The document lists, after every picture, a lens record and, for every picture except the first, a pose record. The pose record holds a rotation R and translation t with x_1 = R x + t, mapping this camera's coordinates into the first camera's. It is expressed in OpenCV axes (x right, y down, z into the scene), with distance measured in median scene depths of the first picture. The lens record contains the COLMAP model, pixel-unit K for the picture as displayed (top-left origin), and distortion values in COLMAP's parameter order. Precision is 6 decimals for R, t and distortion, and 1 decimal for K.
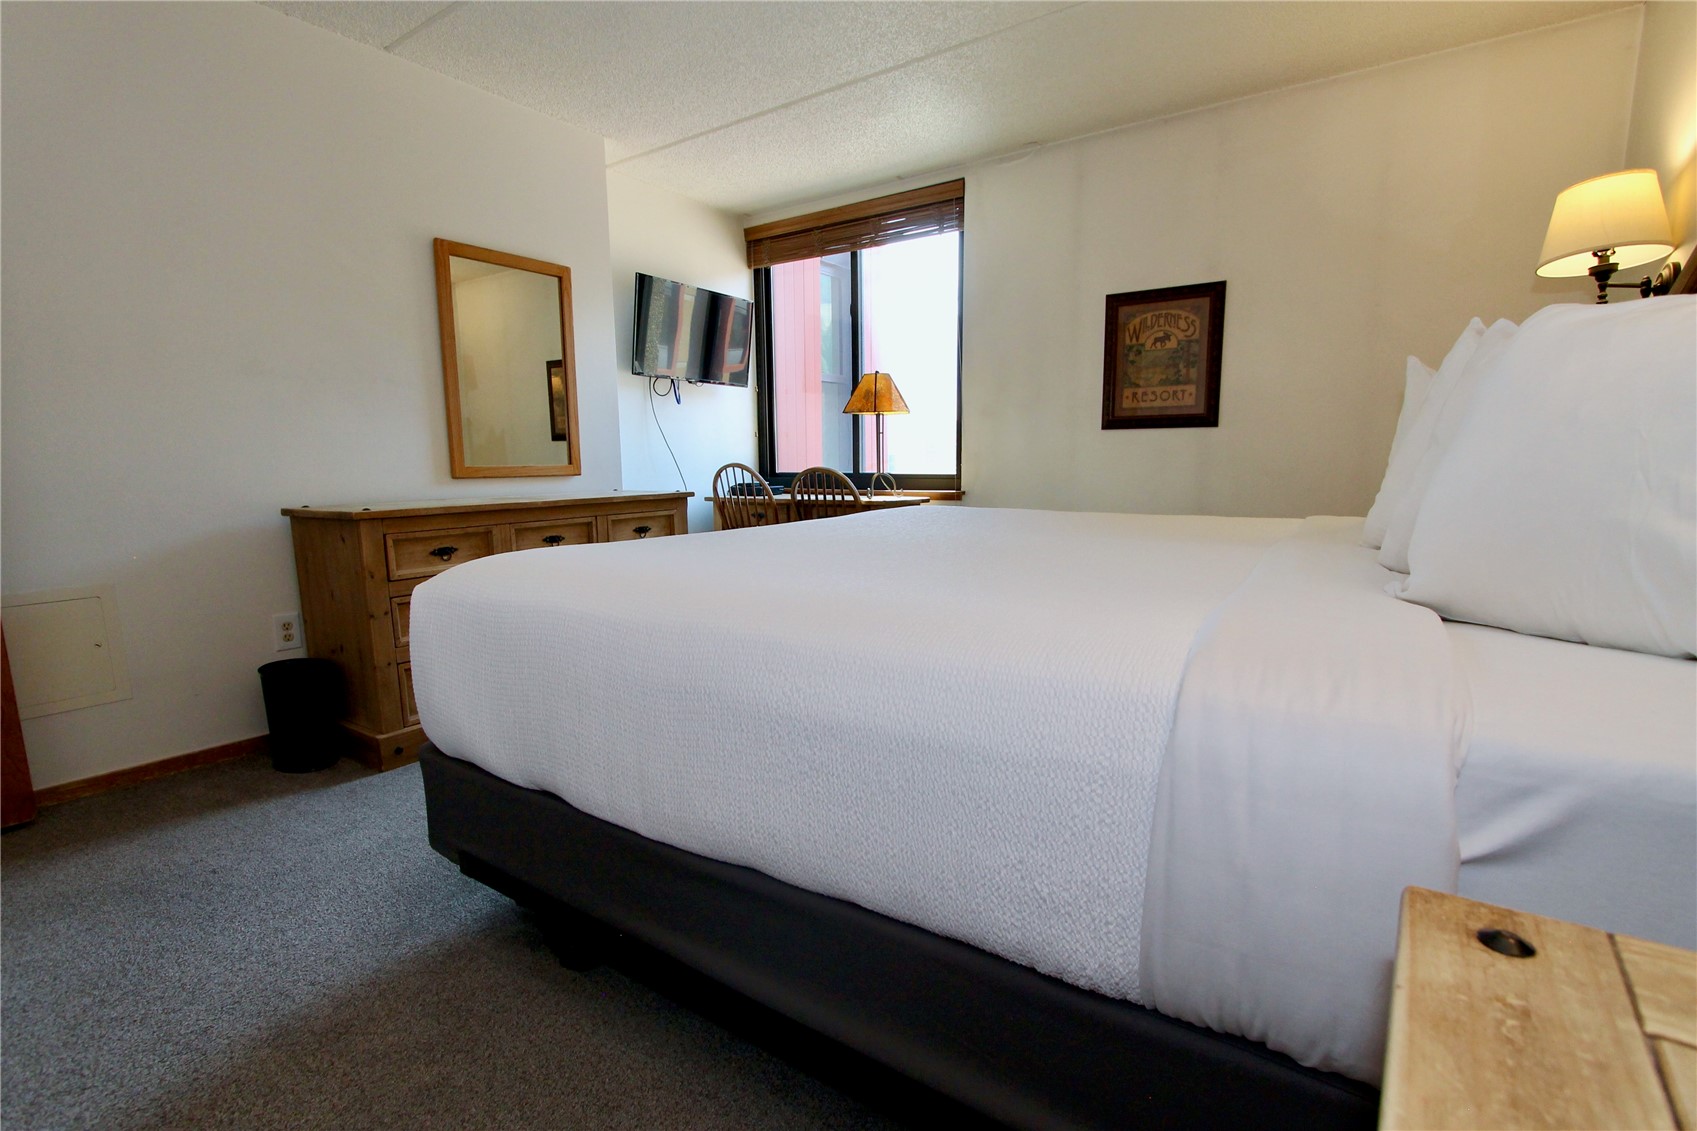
lens RADIAL K [[791.2, 0, 849.3], [0, 791.2, 581.7], [0, 0, 1]] dist [-0.015608, 0.001883]
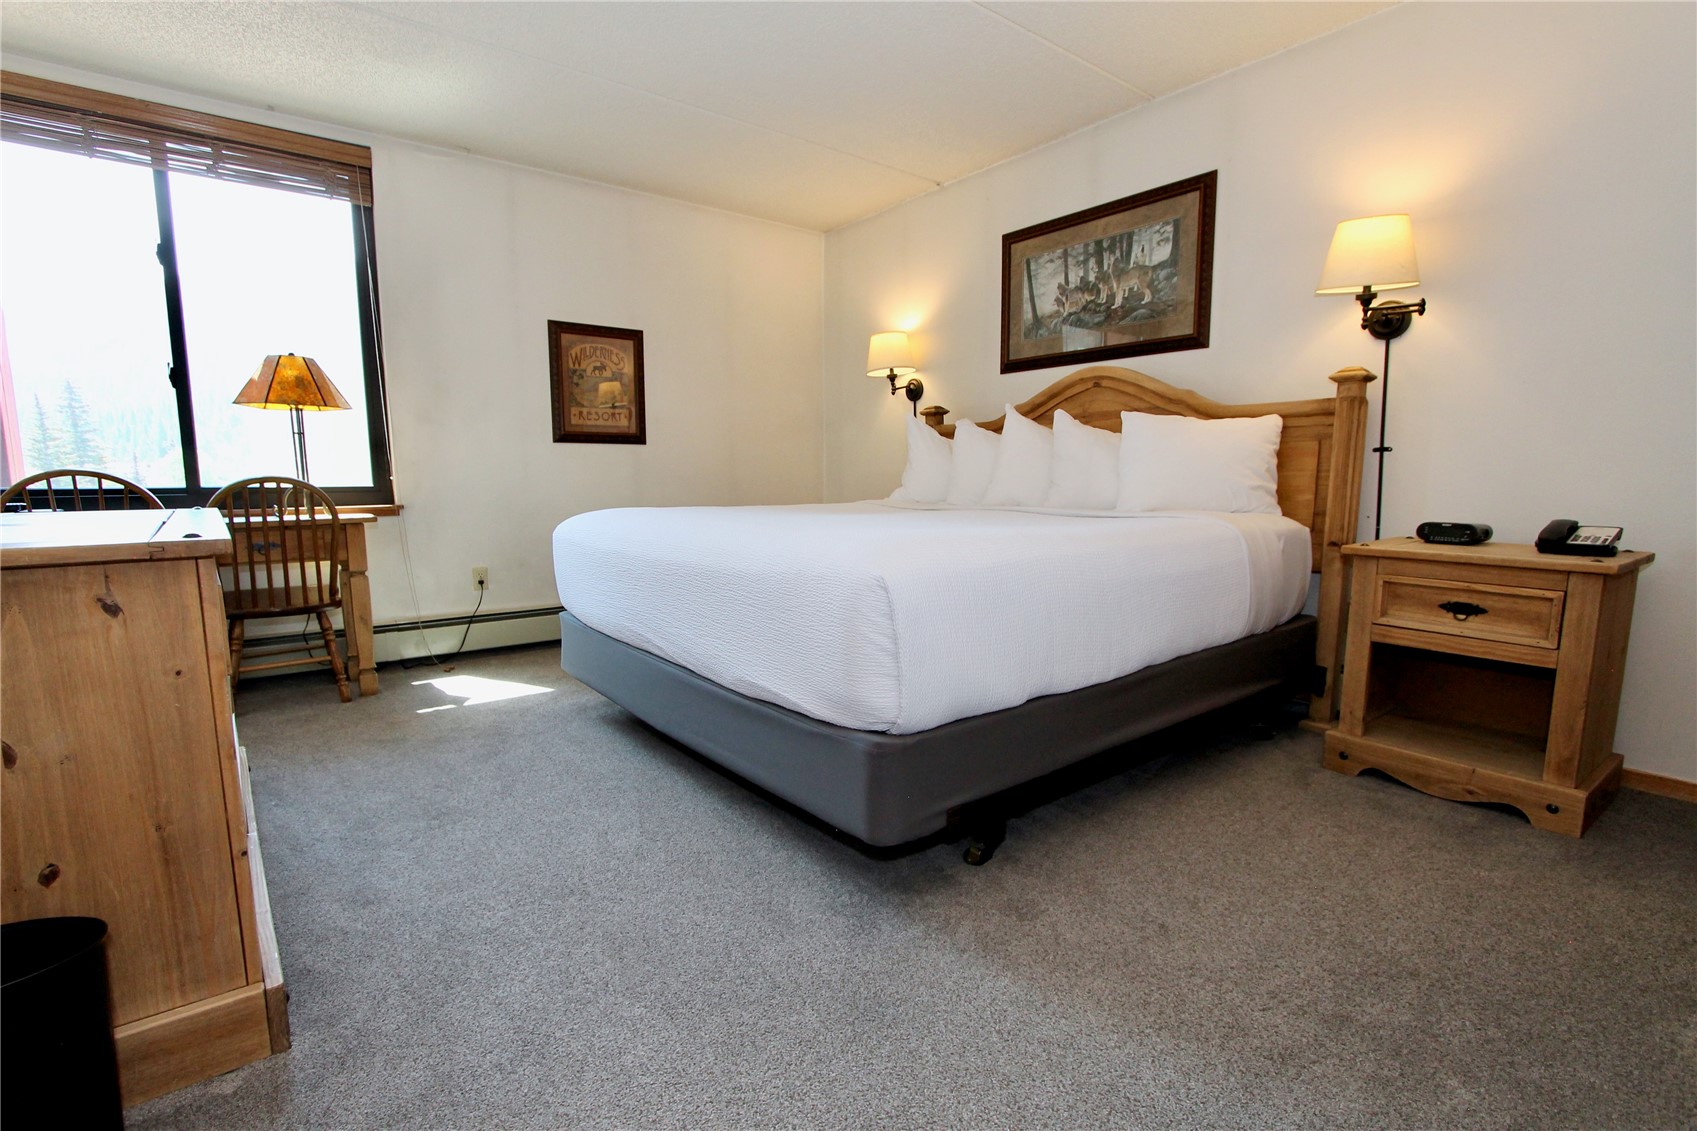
lens RADIAL K [[791.2, 0, 849.3], [0, 791.2, 581.7], [0, 0, 1]] dist [-0.015608, 0.001883]
pose [[0.284718, -0.121297, 0.950906, -0.645439], [0.148139, 0.985613, 0.081369, -0.032773], [-0.947096, 0.117700, 0.298590, 0.323566]]
